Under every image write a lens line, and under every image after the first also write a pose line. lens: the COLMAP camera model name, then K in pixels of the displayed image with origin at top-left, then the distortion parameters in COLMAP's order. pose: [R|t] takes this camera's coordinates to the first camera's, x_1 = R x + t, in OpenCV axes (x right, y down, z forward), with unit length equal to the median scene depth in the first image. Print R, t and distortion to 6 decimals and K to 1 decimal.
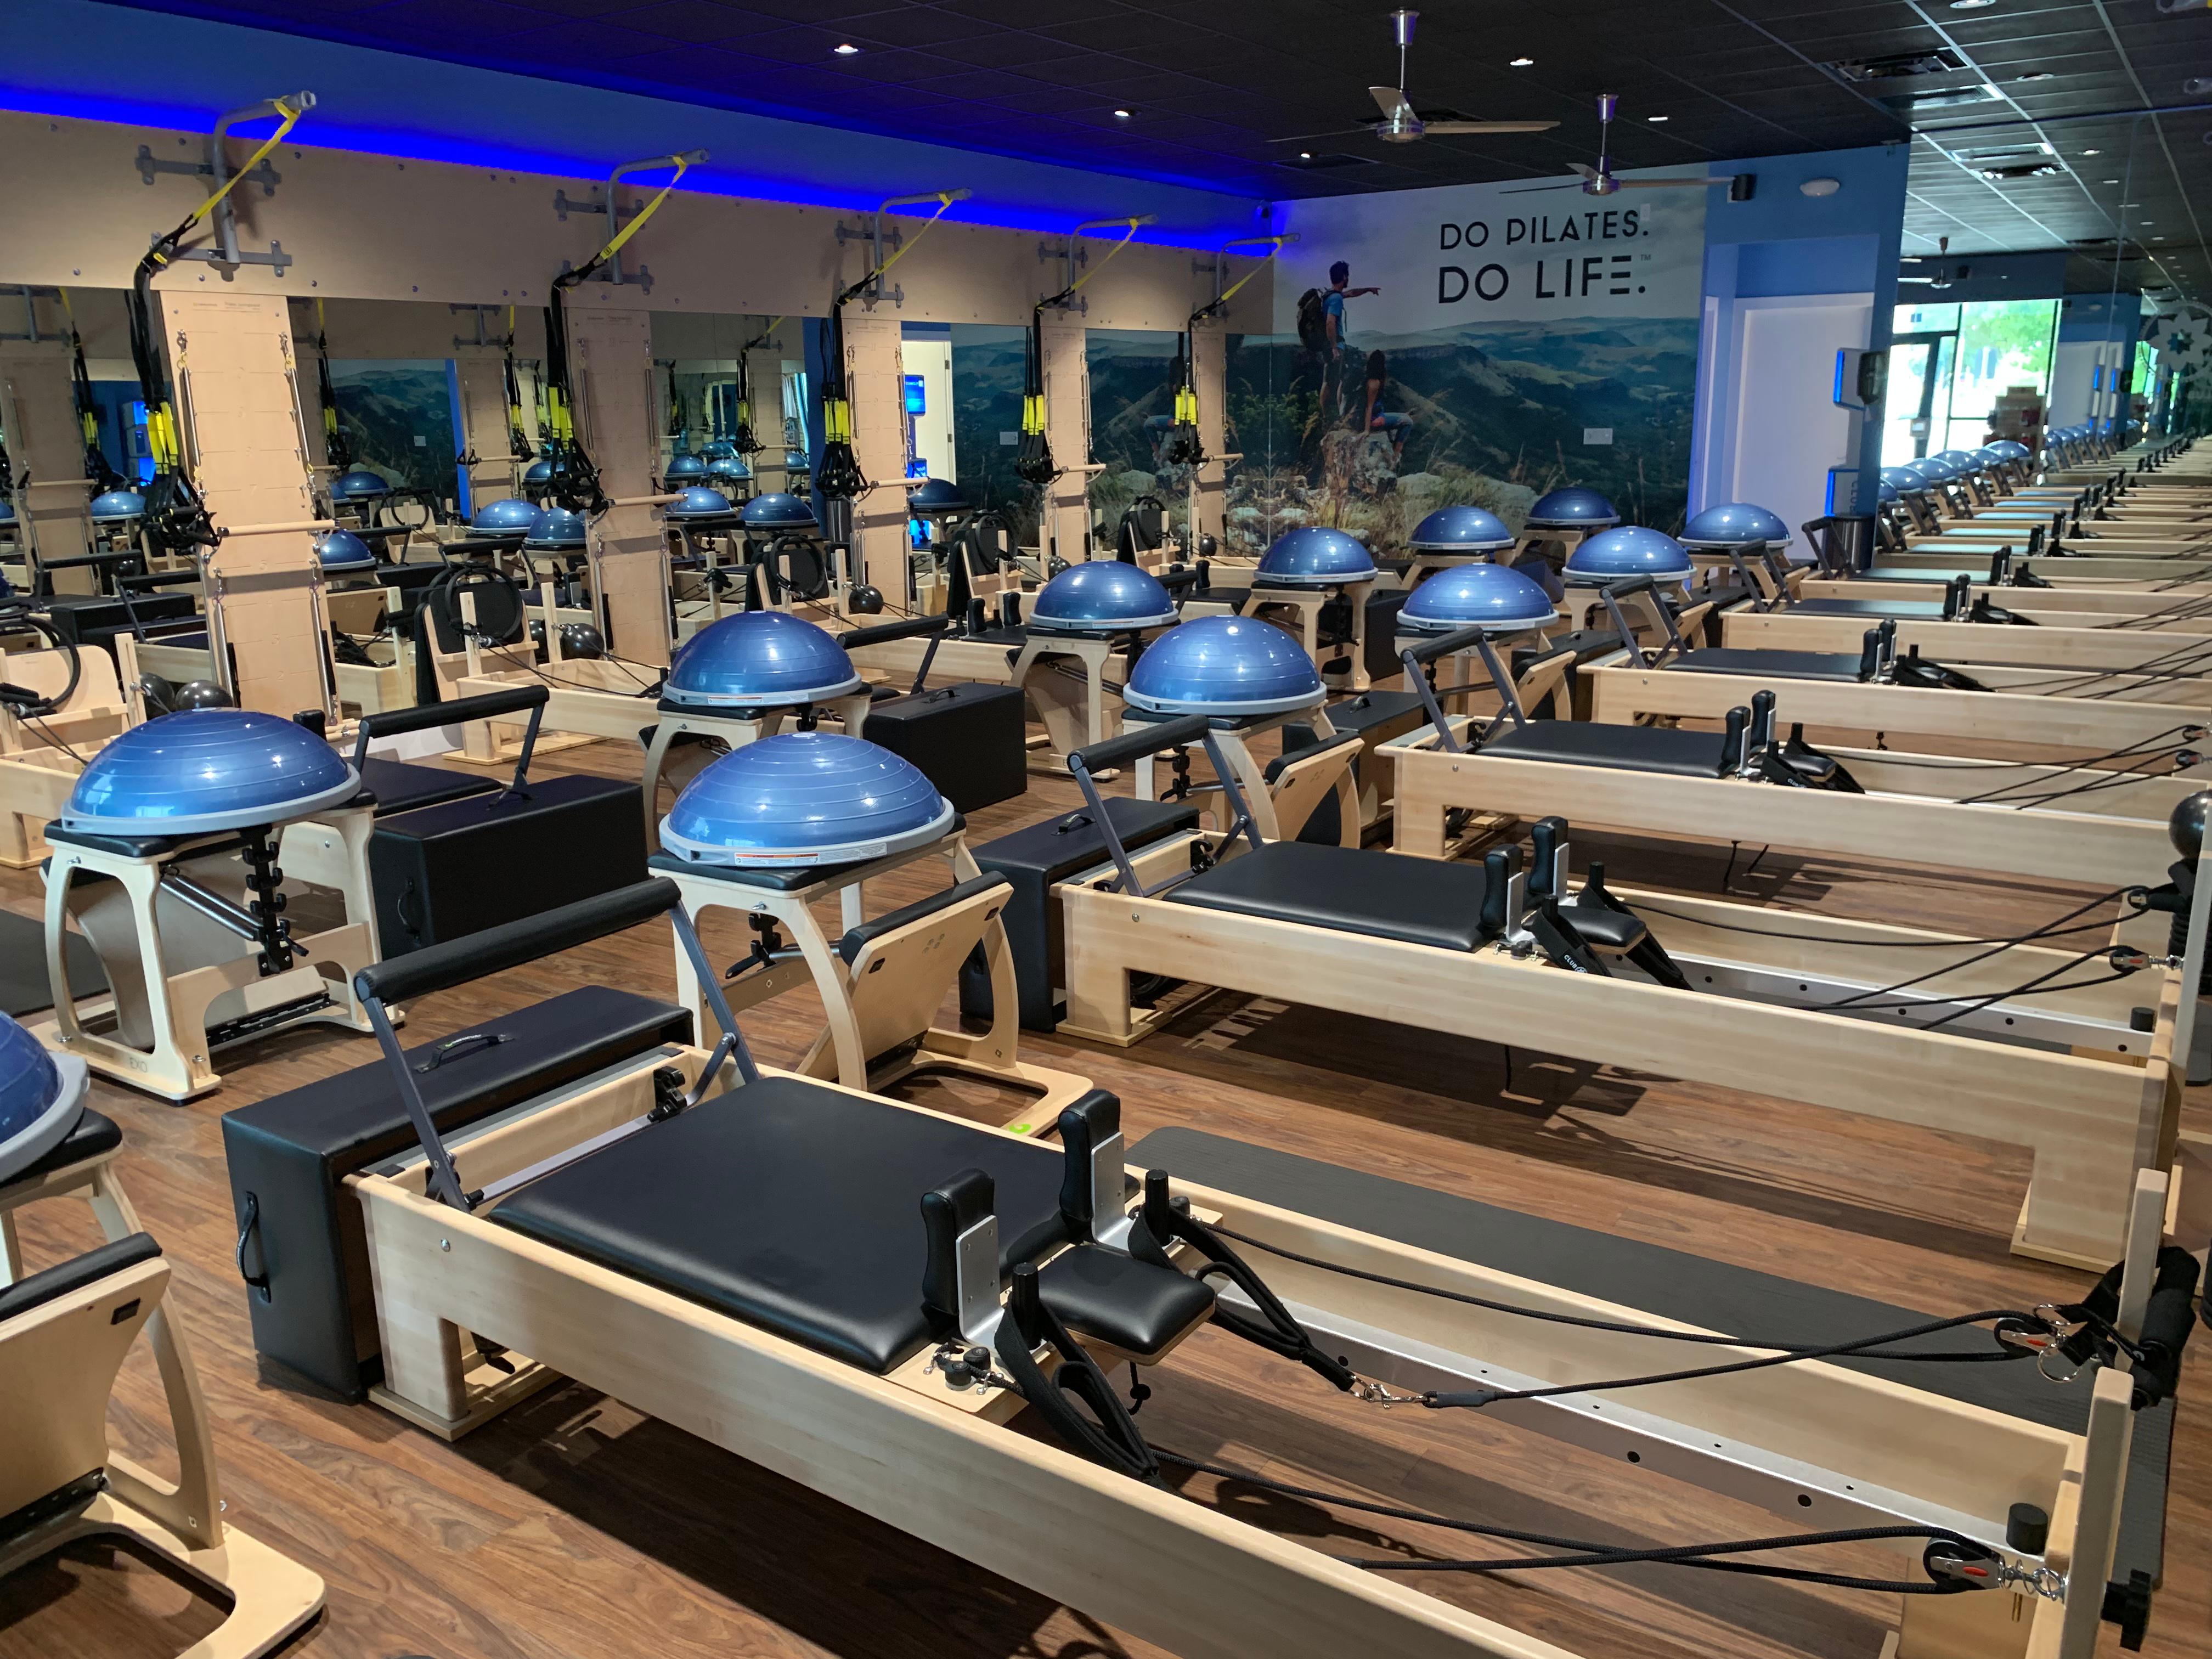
lens RADIAL K [[1681.3, 0, 1070.2], [0, 1681.3, 833.4], [0, 0, 1]] dist [0.086711, -0.267325]
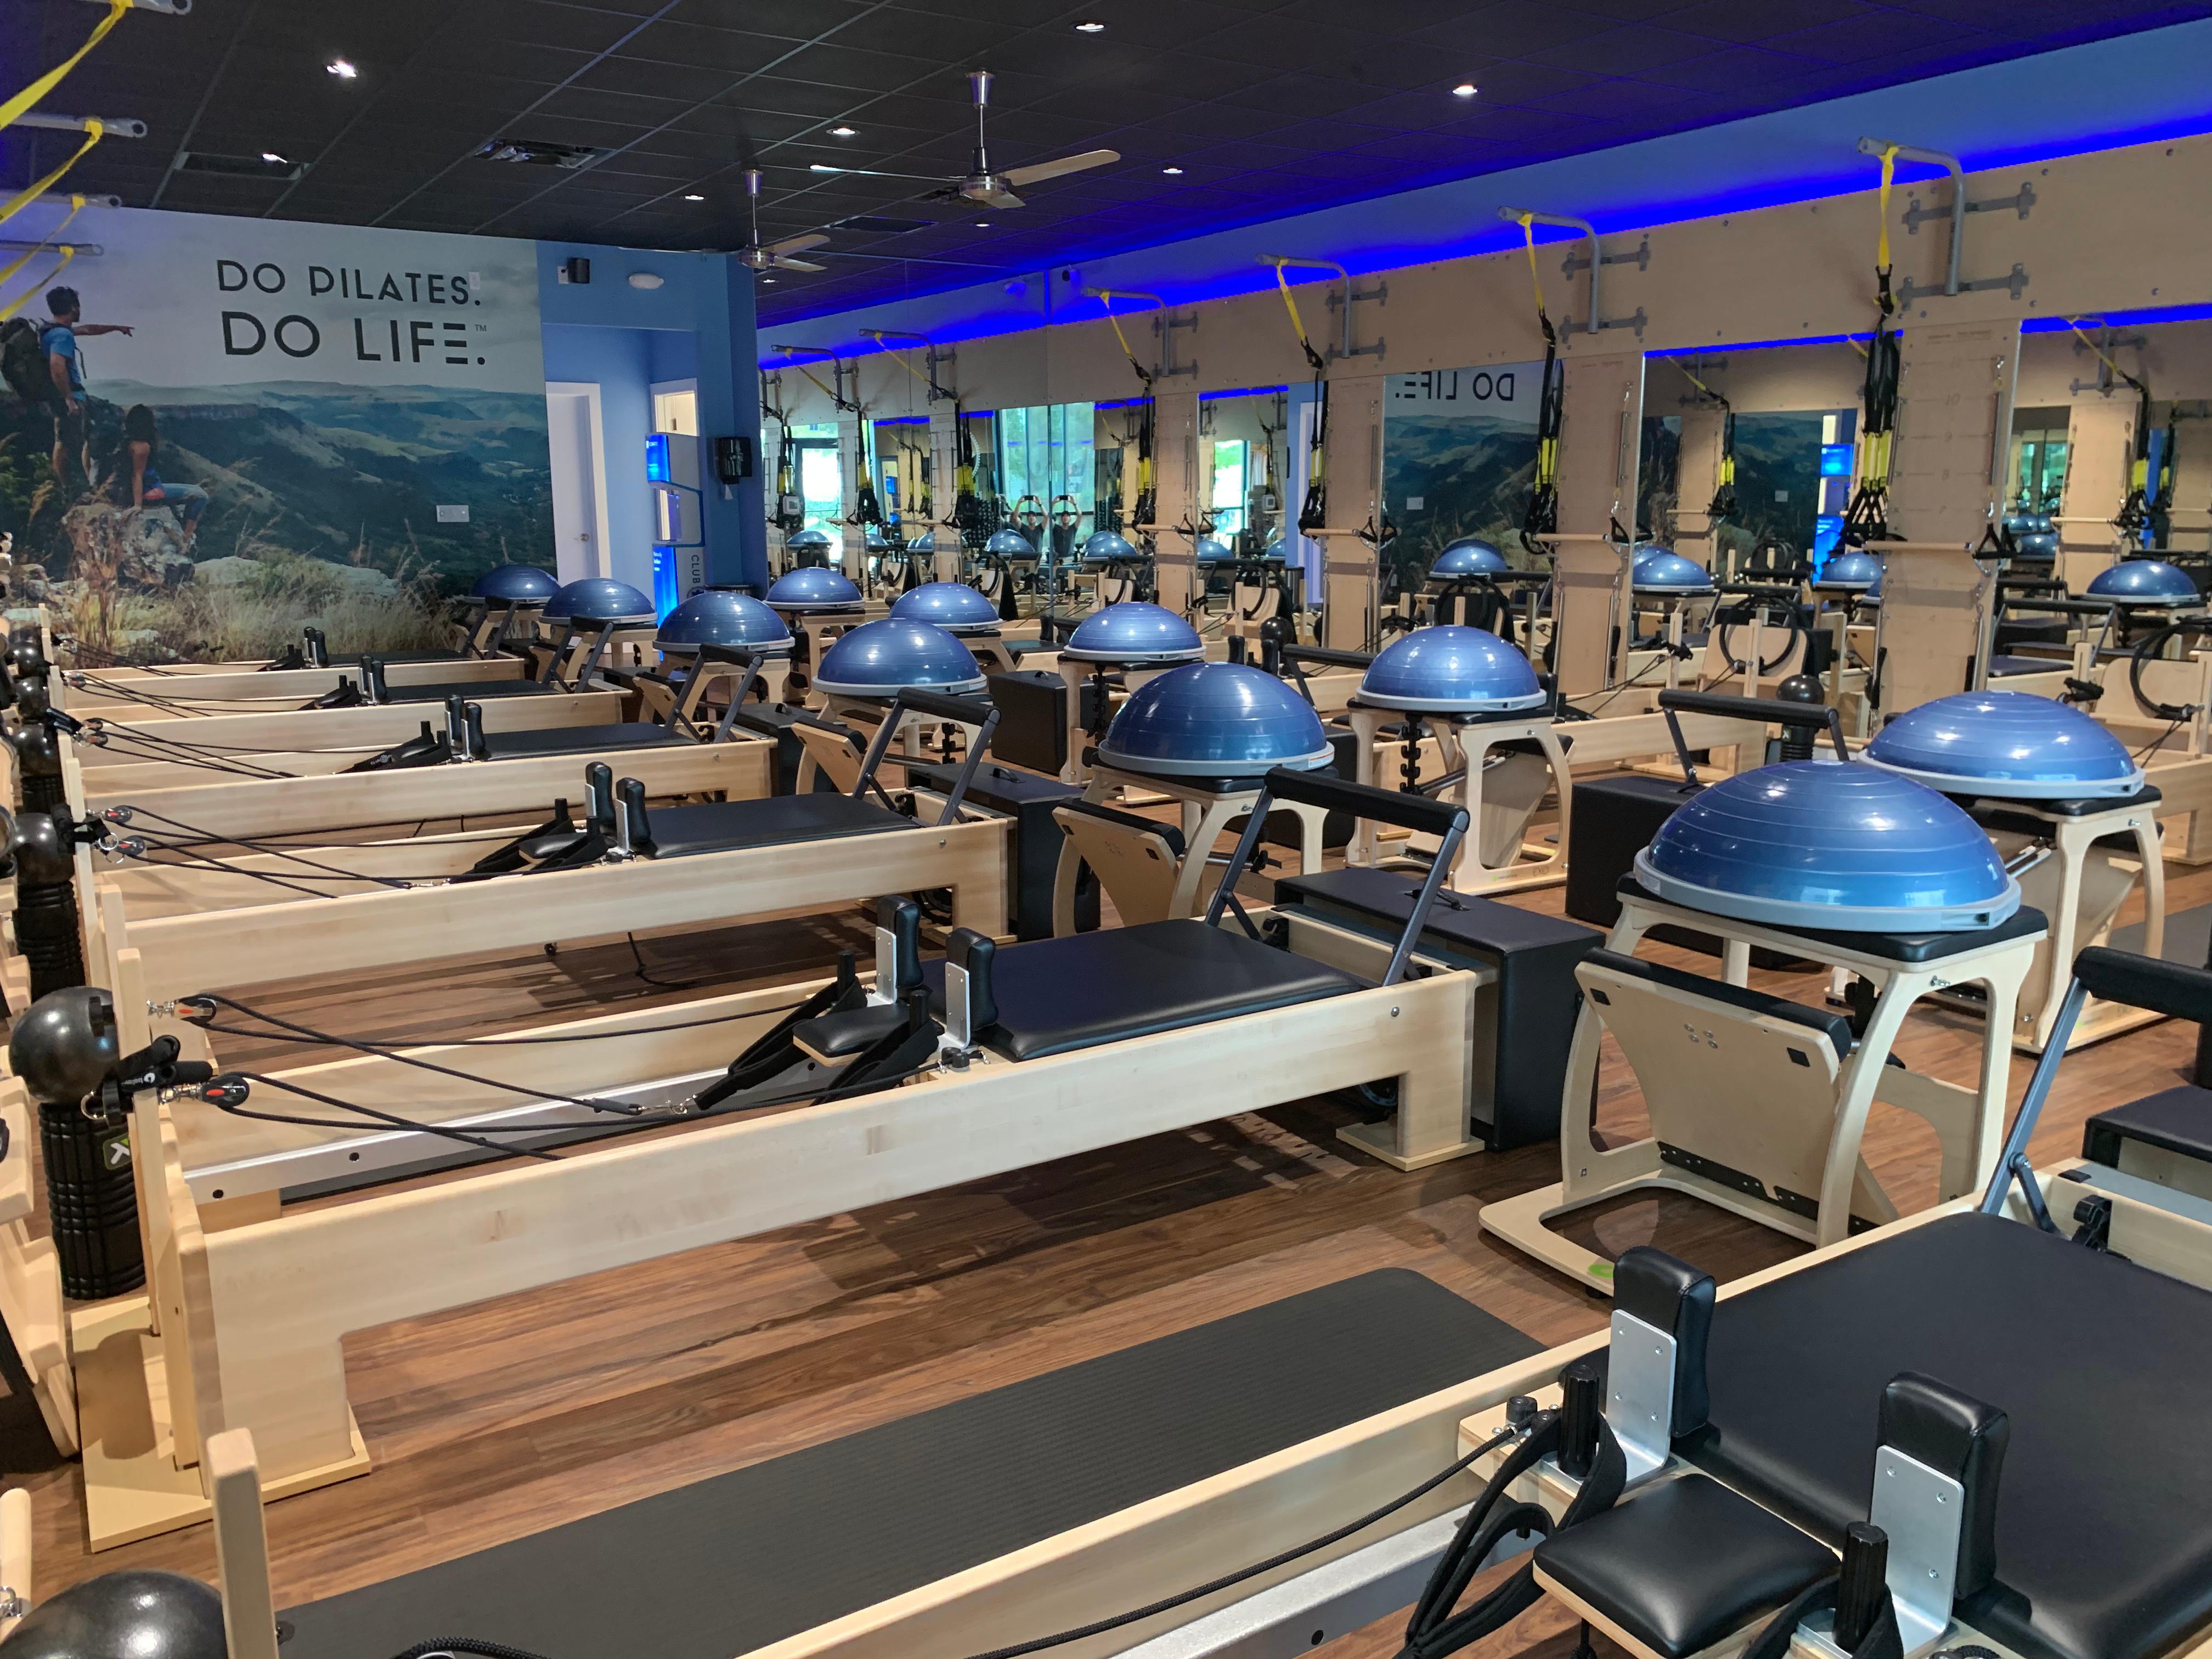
lens RADIAL K [[1720.2, 0, 1106.0], [0, 1720.2, 829.5], [0, 0, 1]] dist [0.008760, 0.000499]
pose [[0.386413, -0.155359, 0.909147, -0.424246], [0.221003, 0.972592, 0.072268, -0.053457], [-0.895457, 0.172998, 0.410157, 0.311702]]
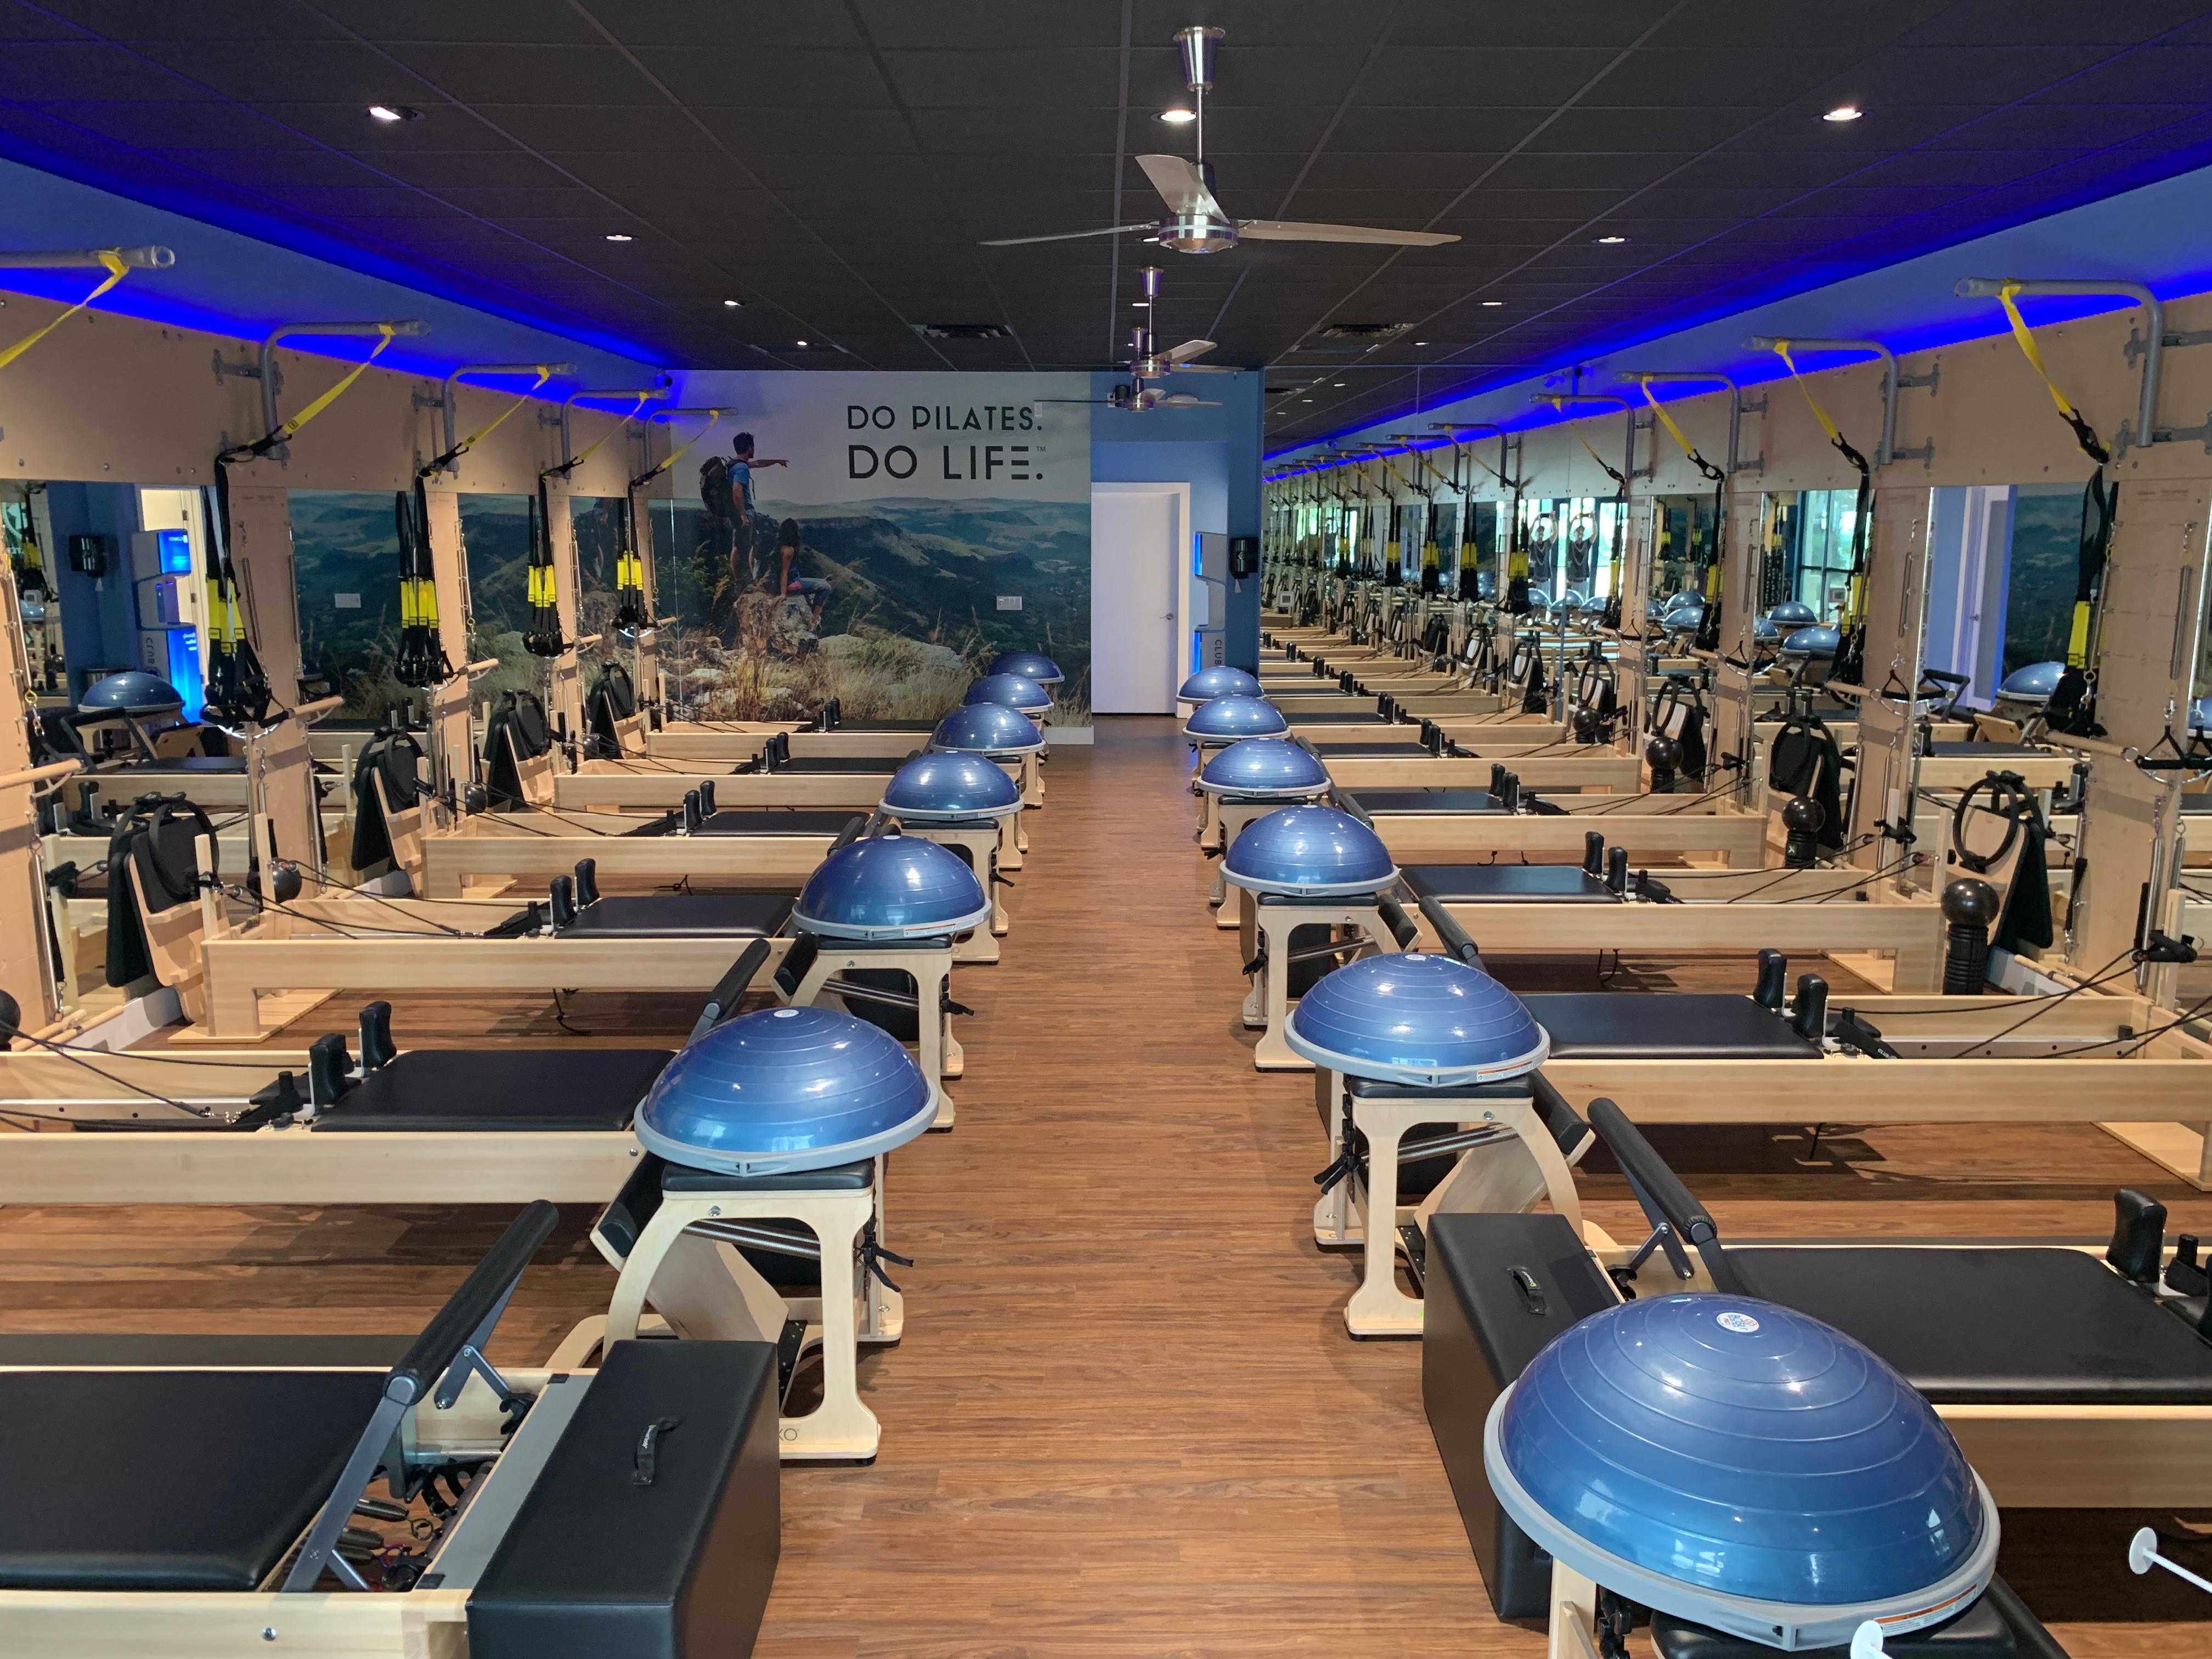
lens RADIAL K [[1700.3, 0, 1106.0], [0, 1700.3, 829.5], [0, 0, 1]] dist [0.112762, -0.209568]
pose [[0.823957, -0.081546, 0.560754, -0.275155], [0.121962, 0.991919, -0.034961, -0.036517], [-0.553372, 0.097197, 0.827244, 0.040122]]
